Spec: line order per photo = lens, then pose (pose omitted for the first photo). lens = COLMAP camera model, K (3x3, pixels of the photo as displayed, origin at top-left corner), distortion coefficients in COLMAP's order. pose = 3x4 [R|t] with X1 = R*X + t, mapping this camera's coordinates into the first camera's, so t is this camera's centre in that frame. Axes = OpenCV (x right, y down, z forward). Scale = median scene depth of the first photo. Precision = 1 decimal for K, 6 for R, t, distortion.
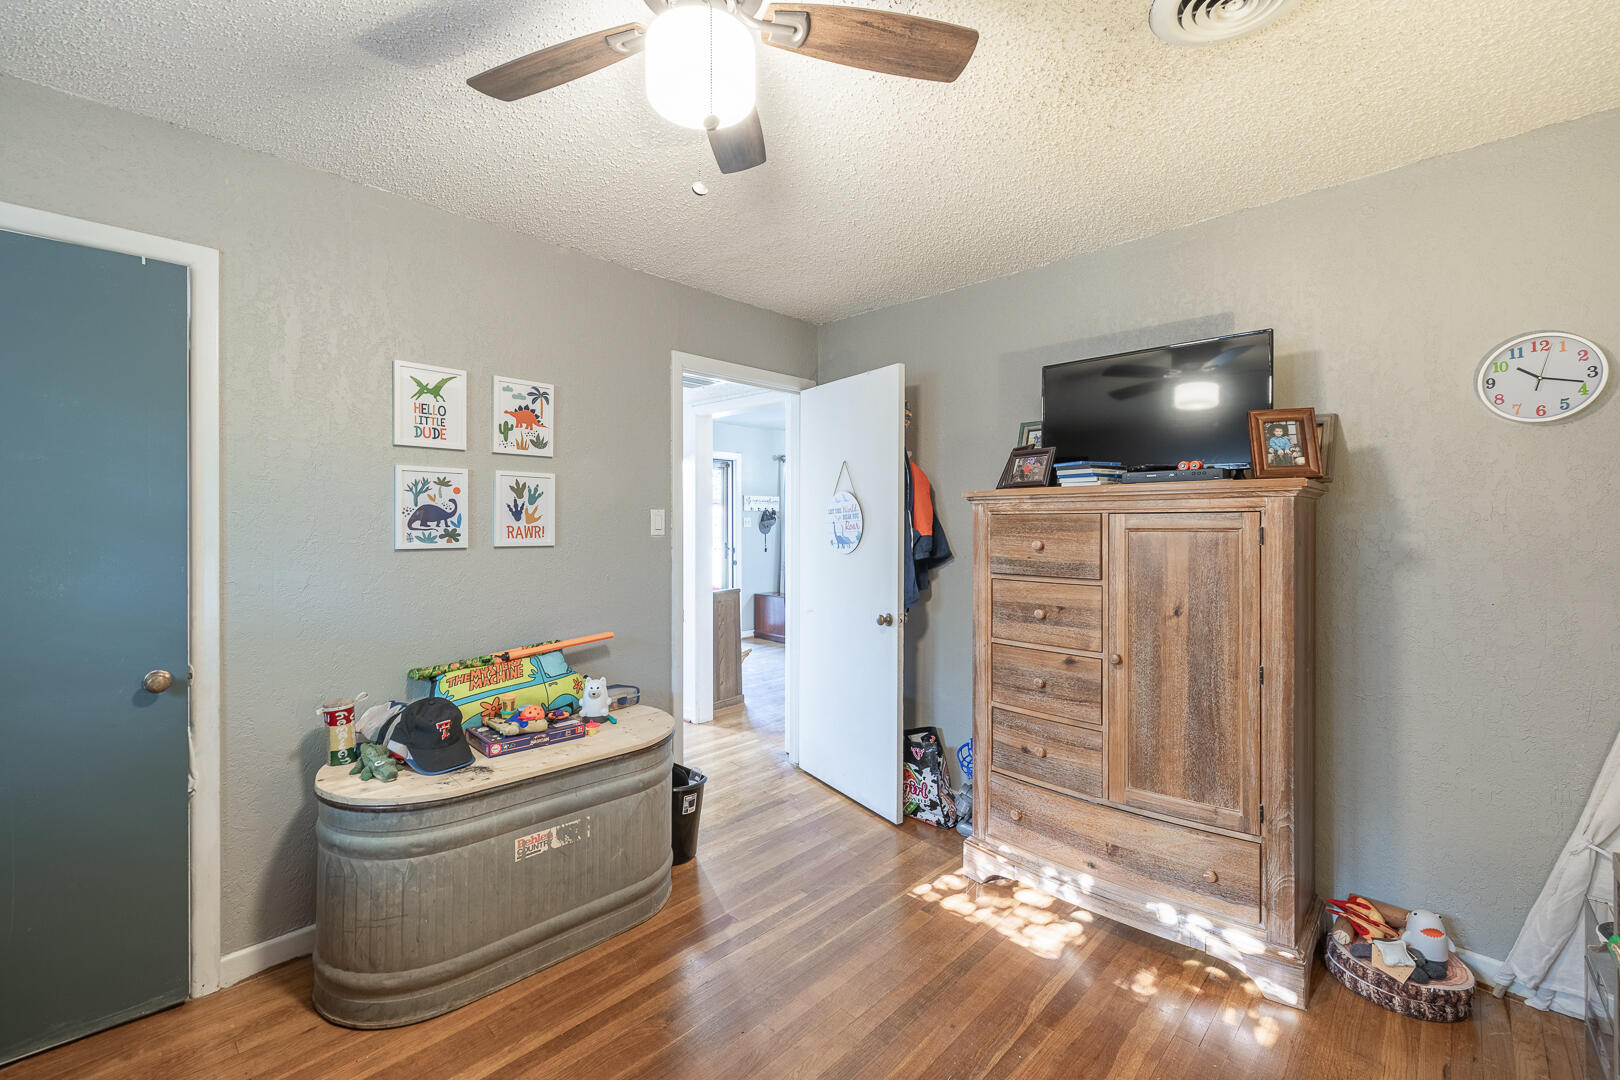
lens RADIAL K [[675.6, 0, 798.8], [0, 675.6, 527.8], [0, 0, 1]] dist [-0.001606, 0.000160]
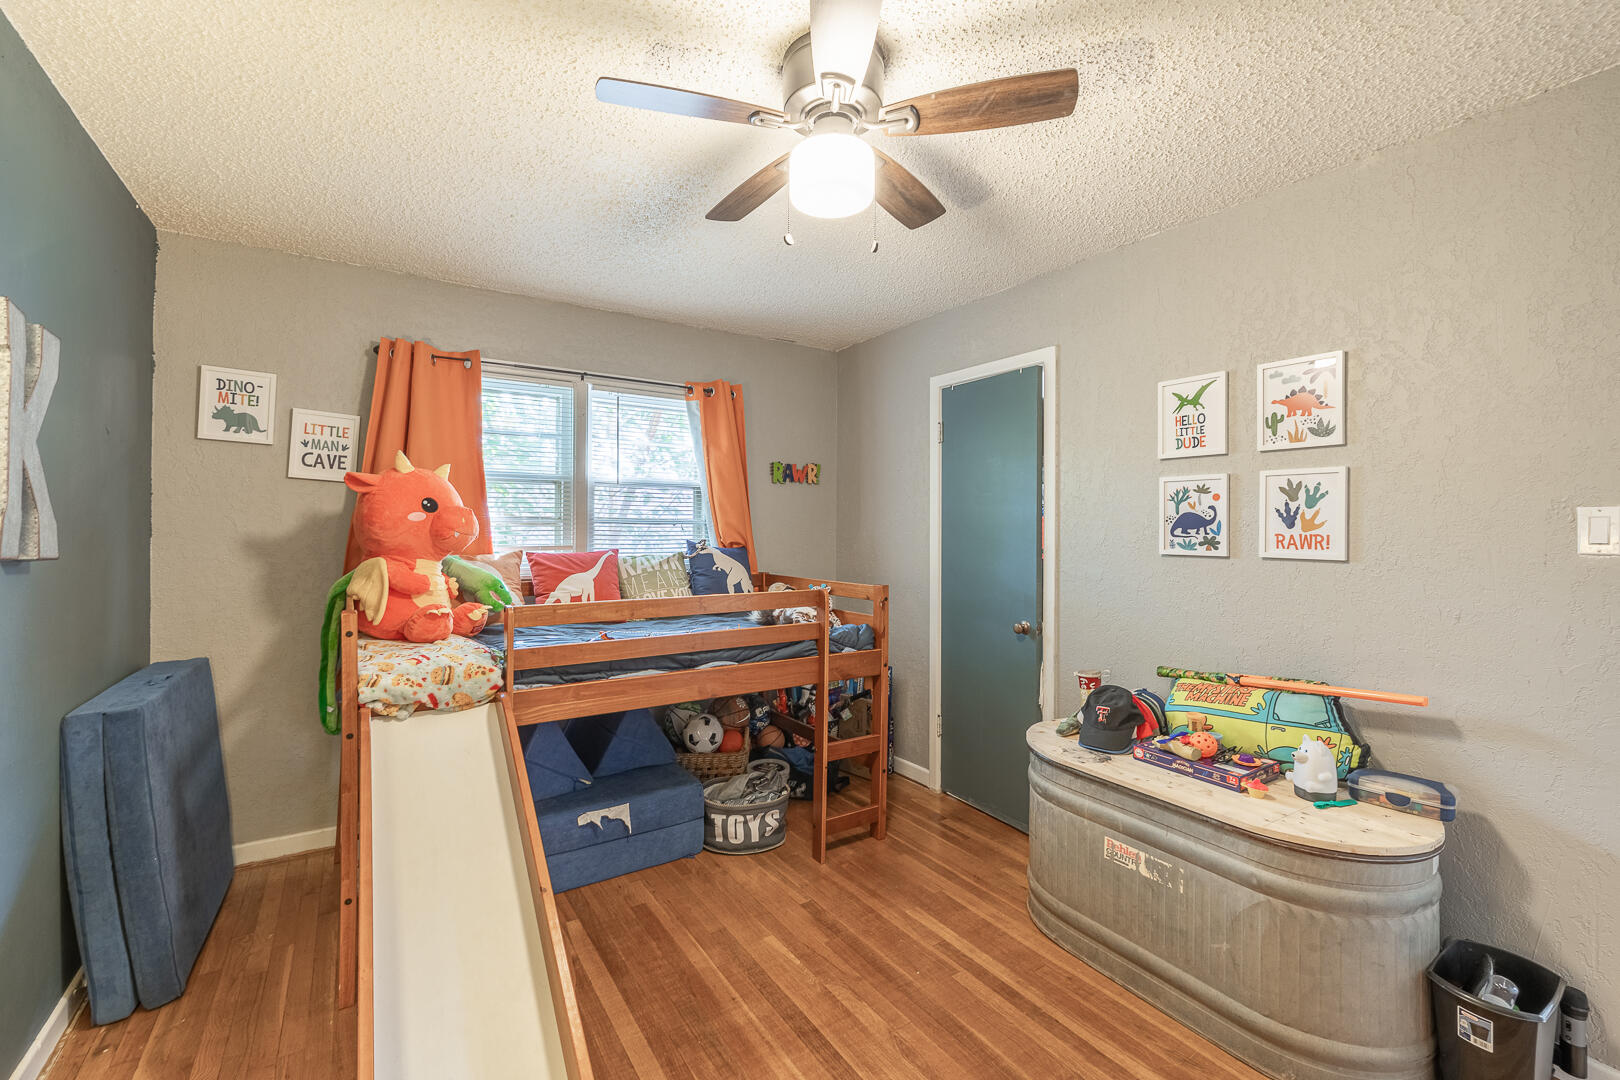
lens RADIAL K [[675.6, 0, 800.2], [0, 675.6, 532.3], [0, 0, 1]] dist [-0.001606, 0.000160]
pose [[-0.223824, 0.000777, -0.974629, 0.580759], [-0.014025, 0.999894, 0.004017, -0.000163], [0.974529, 0.014568, -0.223789, 0.647384]]
